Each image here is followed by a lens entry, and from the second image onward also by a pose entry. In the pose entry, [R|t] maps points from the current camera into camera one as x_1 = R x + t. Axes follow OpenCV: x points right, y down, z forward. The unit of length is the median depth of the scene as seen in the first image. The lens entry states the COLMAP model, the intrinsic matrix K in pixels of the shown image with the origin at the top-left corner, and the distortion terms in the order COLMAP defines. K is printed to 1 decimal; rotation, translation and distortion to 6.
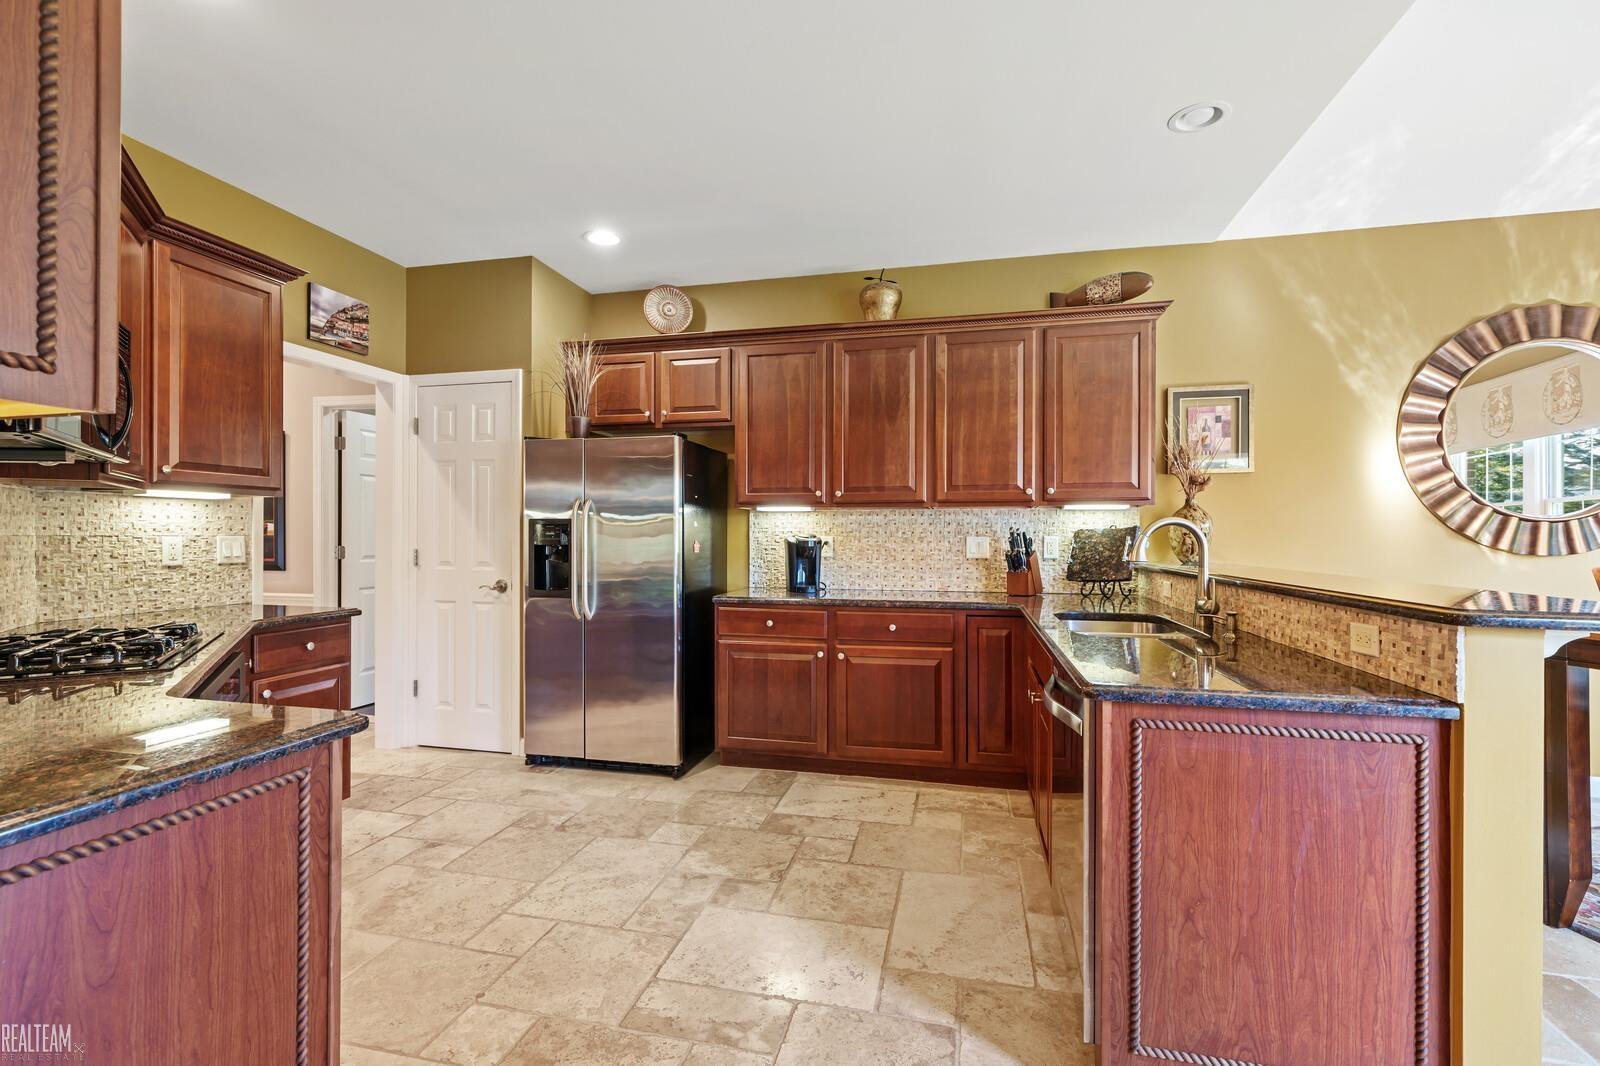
lens RADIAL K [[724.0, 0, 792.9], [0, 724.0, 537.4], [0, 0, 1]] dist [-0.000815, 0.000738]
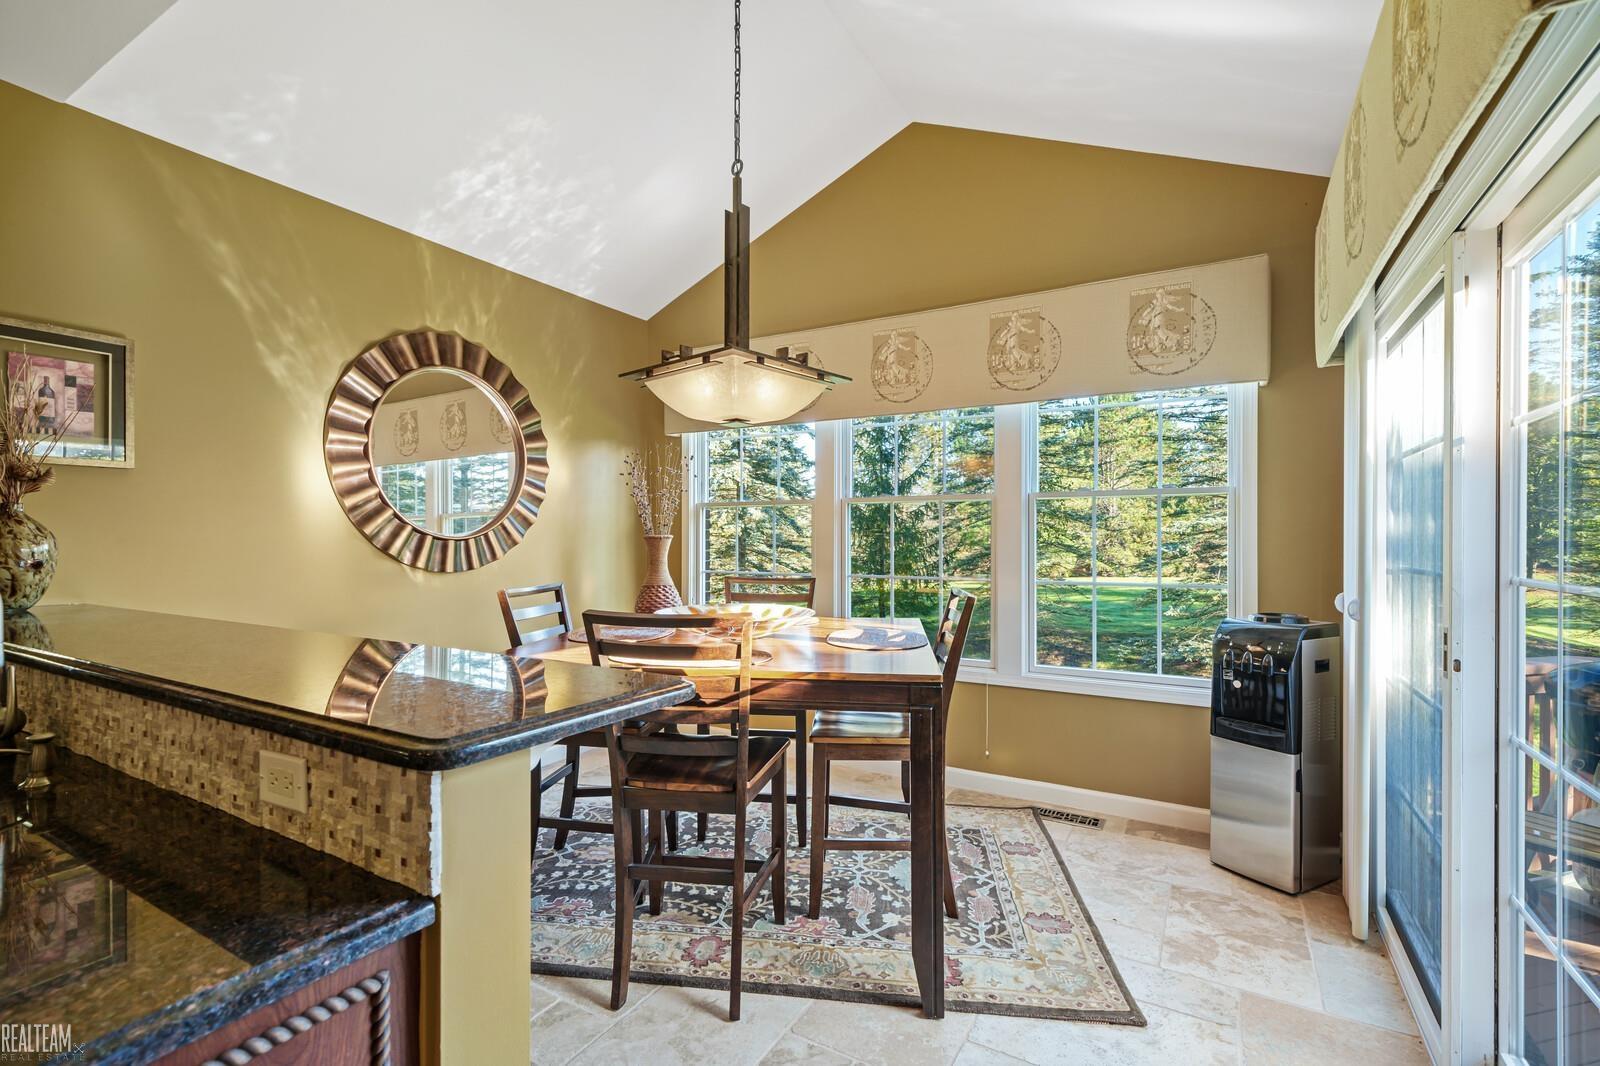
lens RADIAL K [[724.0, 0, 792.9], [0, 724.0, 537.4], [0, 0, 1]] dist [-0.000815, 0.000738]
pose [[0.291862, -0.001271, 0.956460, 0.173325], [0.002131, 0.999997, 0.000678, -0.025401], [-0.956458, 0.001840, 0.291864, 0.215053]]
